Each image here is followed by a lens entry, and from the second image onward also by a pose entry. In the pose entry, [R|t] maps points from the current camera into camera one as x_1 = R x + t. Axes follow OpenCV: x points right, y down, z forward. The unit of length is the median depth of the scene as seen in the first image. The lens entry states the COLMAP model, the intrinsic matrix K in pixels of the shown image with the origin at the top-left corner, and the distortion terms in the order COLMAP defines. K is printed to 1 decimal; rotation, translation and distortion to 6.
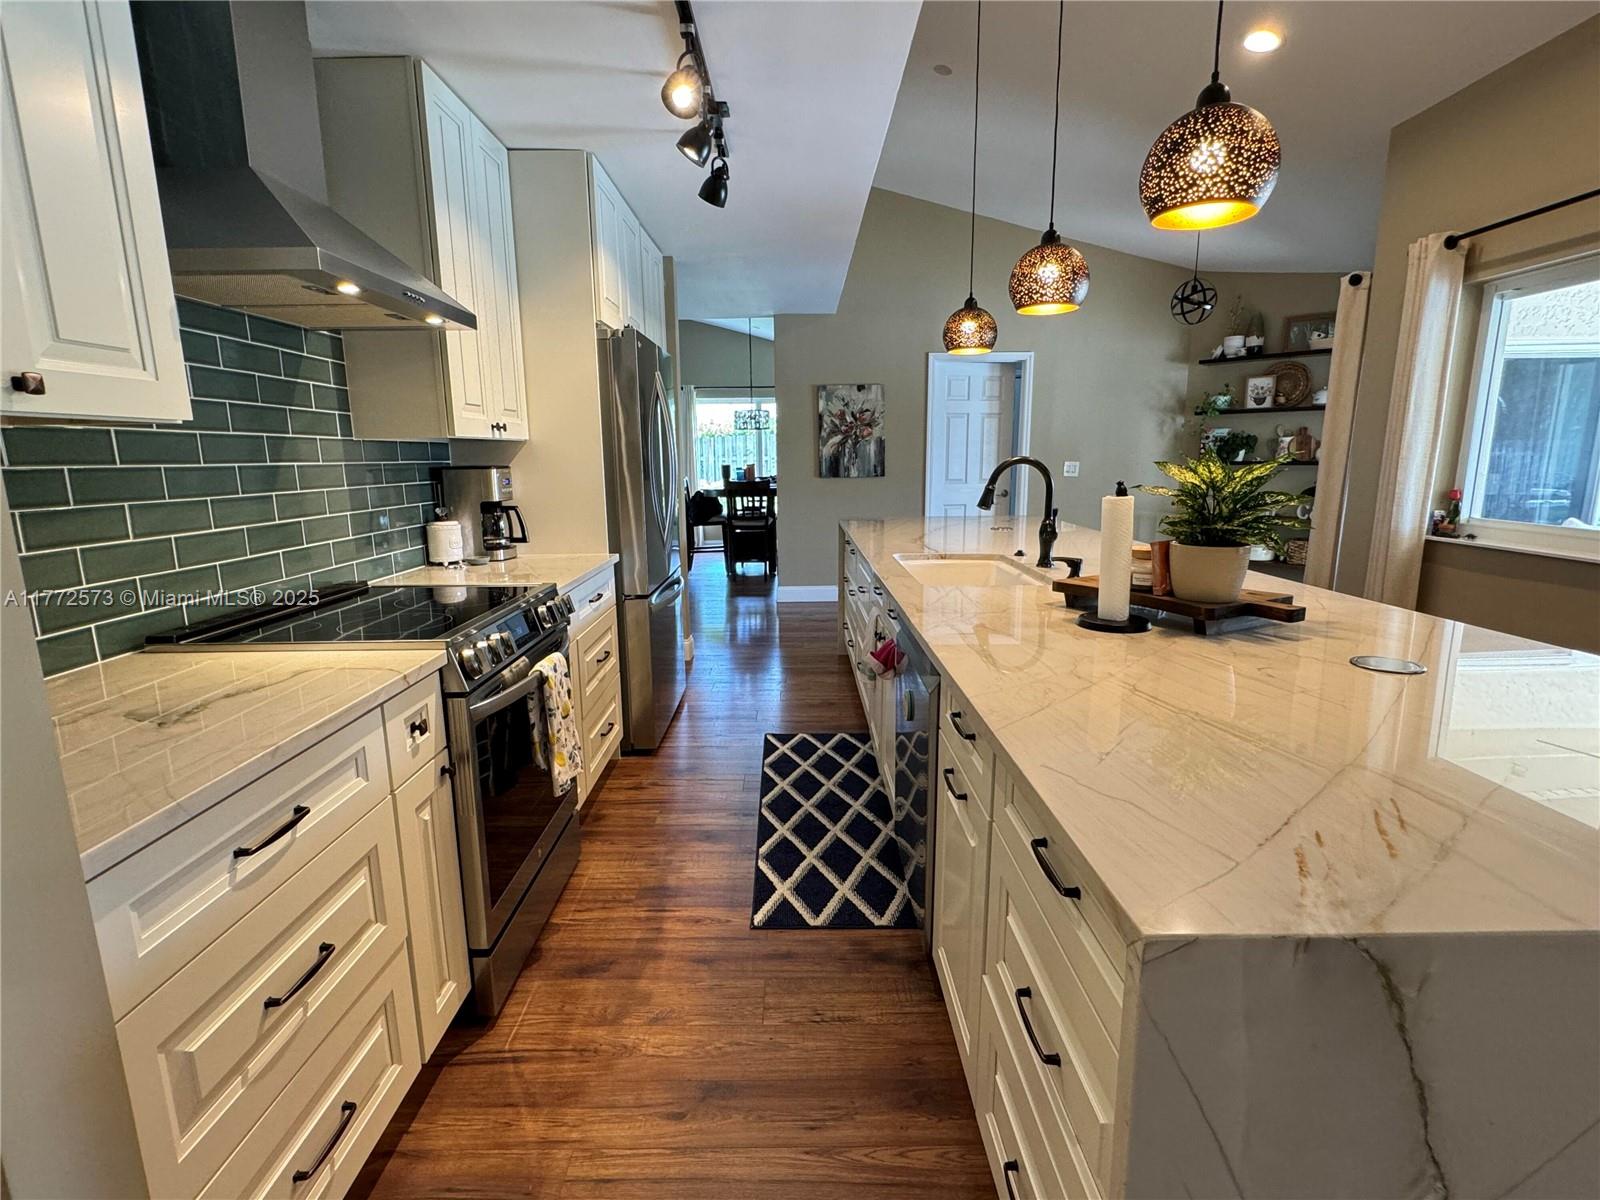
lens RADIAL K [[772.4, 0, 804.0], [0, 772.4, 602.3], [0, 0, 1]] dist [-0.023416, -0.000563]
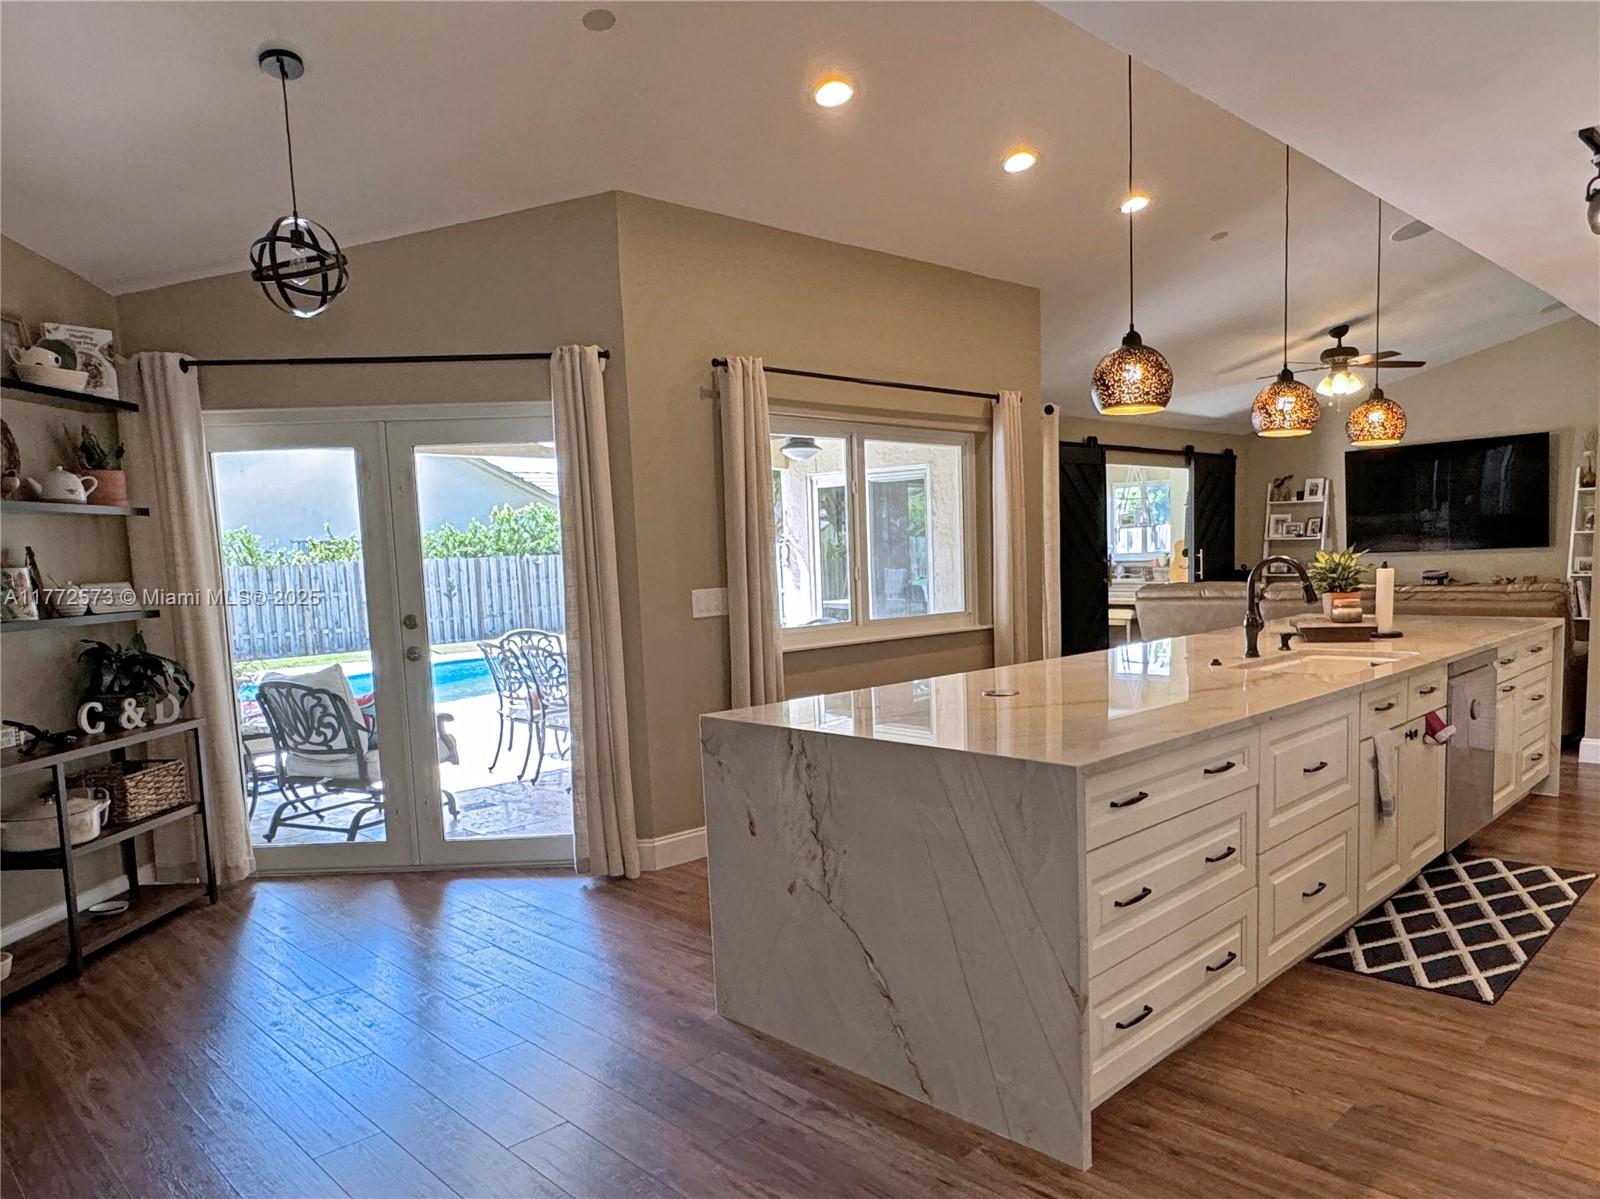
lens RADIAL K [[1091.4, 0, 871.4], [0, 1091.4, 653.9], [0, 0, 1]] dist [0.004340, 0.002932]
pose [[-0.714560, -0.036842, 0.698603, -0.368580], [0.169483, 0.959746, 0.223969, -0.468778], [-0.678734, 0.278441, -0.679552, 2.315863]]
